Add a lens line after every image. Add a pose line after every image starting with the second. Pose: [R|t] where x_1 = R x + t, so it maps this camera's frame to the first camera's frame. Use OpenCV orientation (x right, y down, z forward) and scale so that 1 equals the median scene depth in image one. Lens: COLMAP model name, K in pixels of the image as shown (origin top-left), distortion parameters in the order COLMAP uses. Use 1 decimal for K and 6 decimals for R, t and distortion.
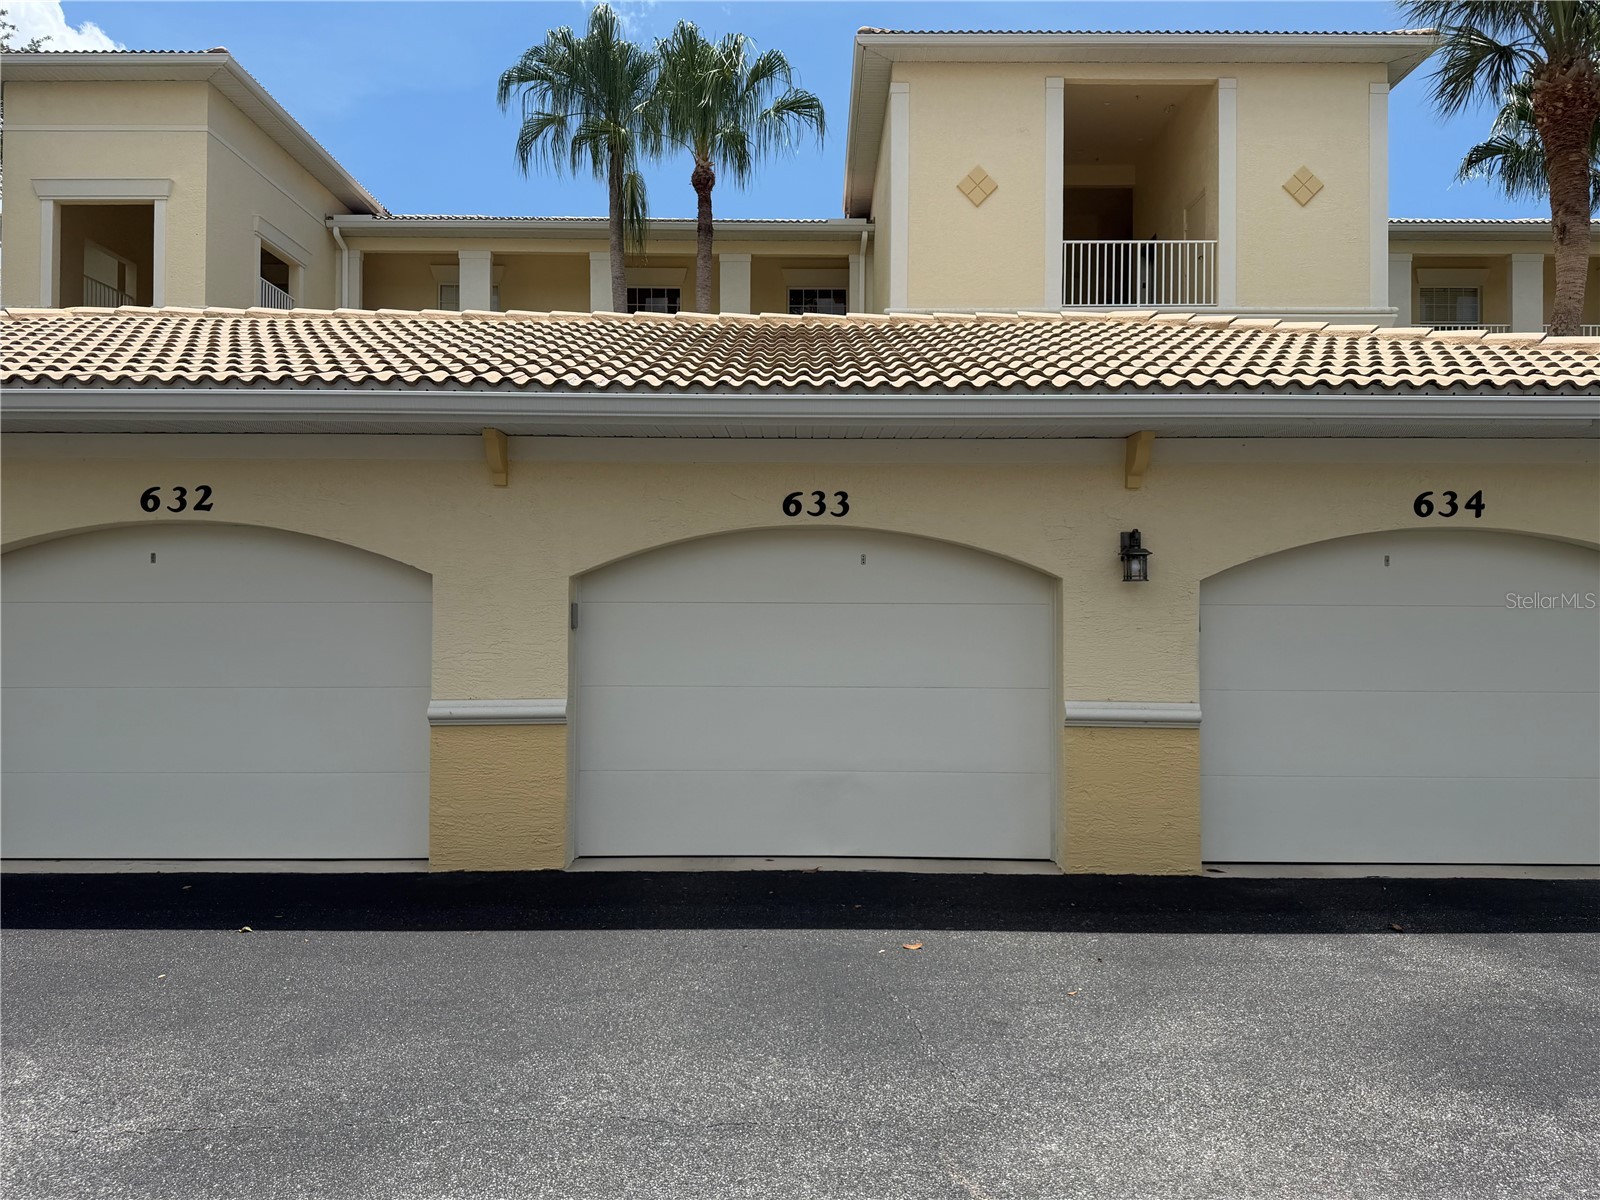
lens RADIAL K [[1159.6, 0, 795.1], [0, 1159.6, 603.0], [0, 0, 1]] dist [0.078488, -0.093623]
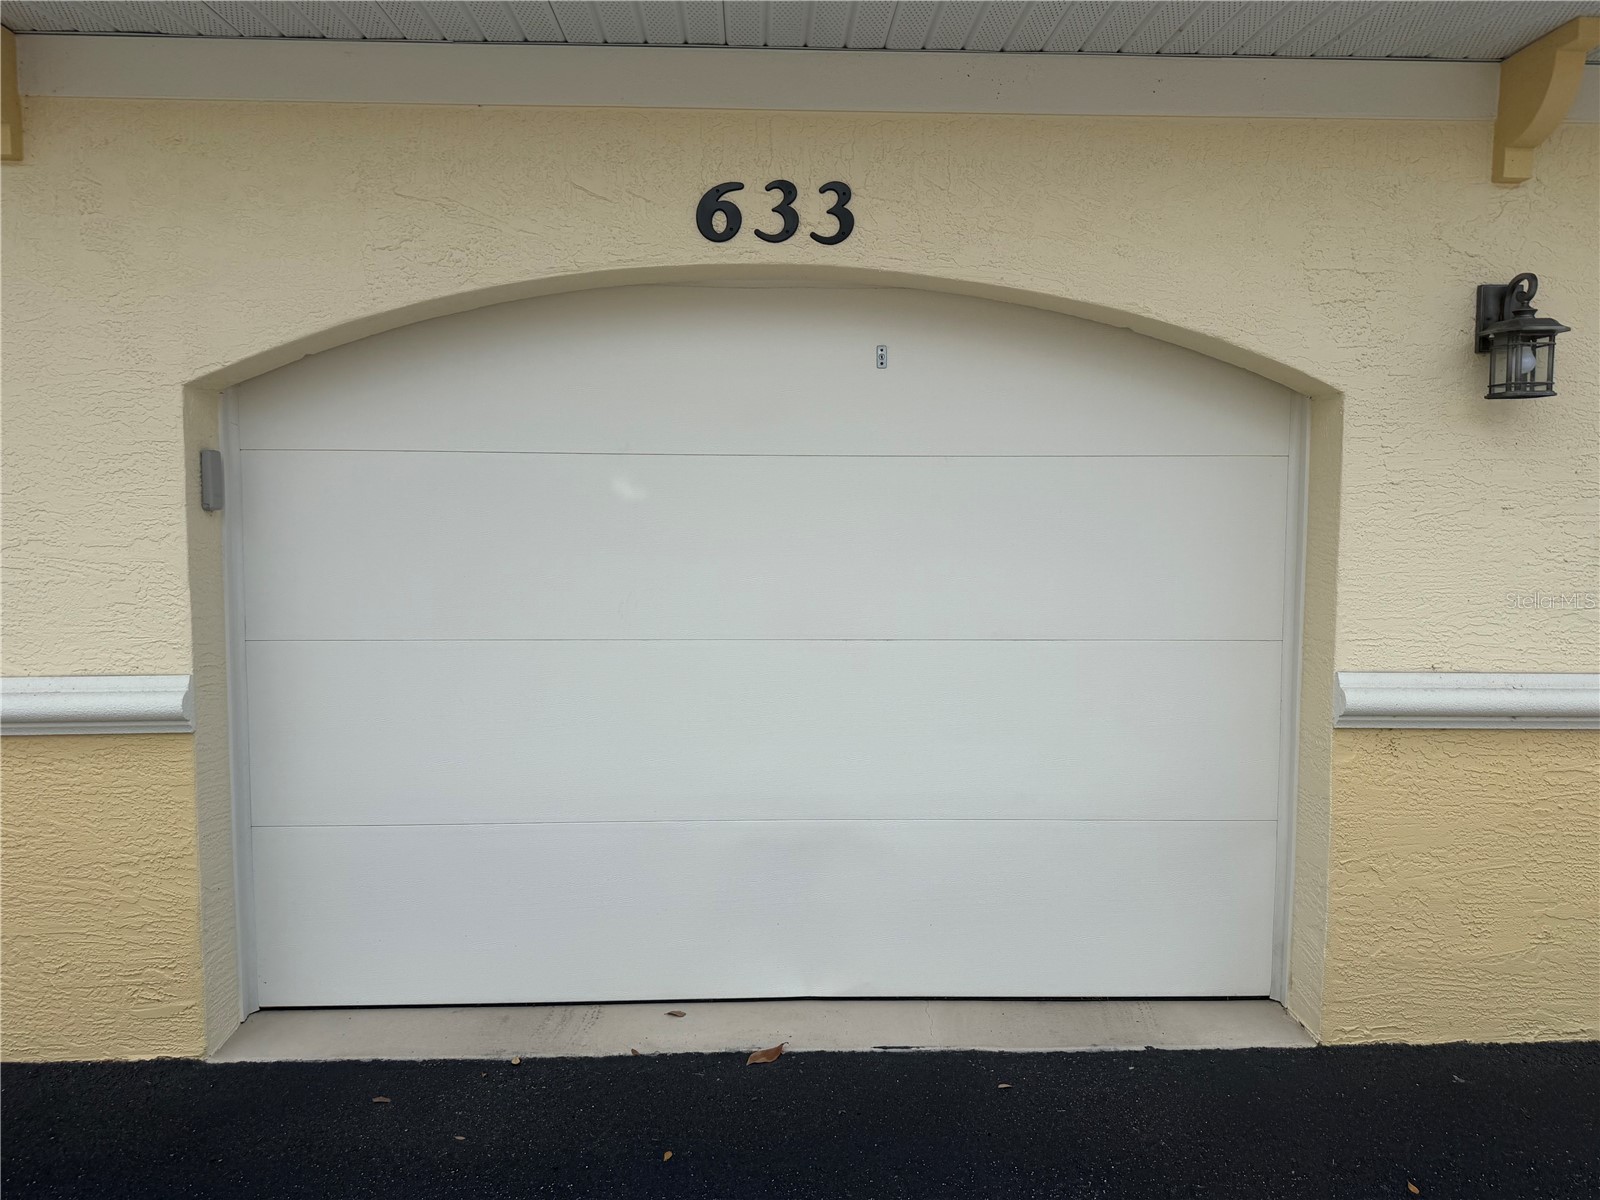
lens RADIAL K [[1159.6, 0, 795.1], [0, 1159.6, 603.0], [0, 0, 1]] dist [0.078488, -0.093623]
pose [[0.999663, -0.002981, 0.025805, 0.013722], [0.000751, 0.996296, 0.085988, 0.019341], [-0.025965, -0.085939, 0.995962, 0.564750]]
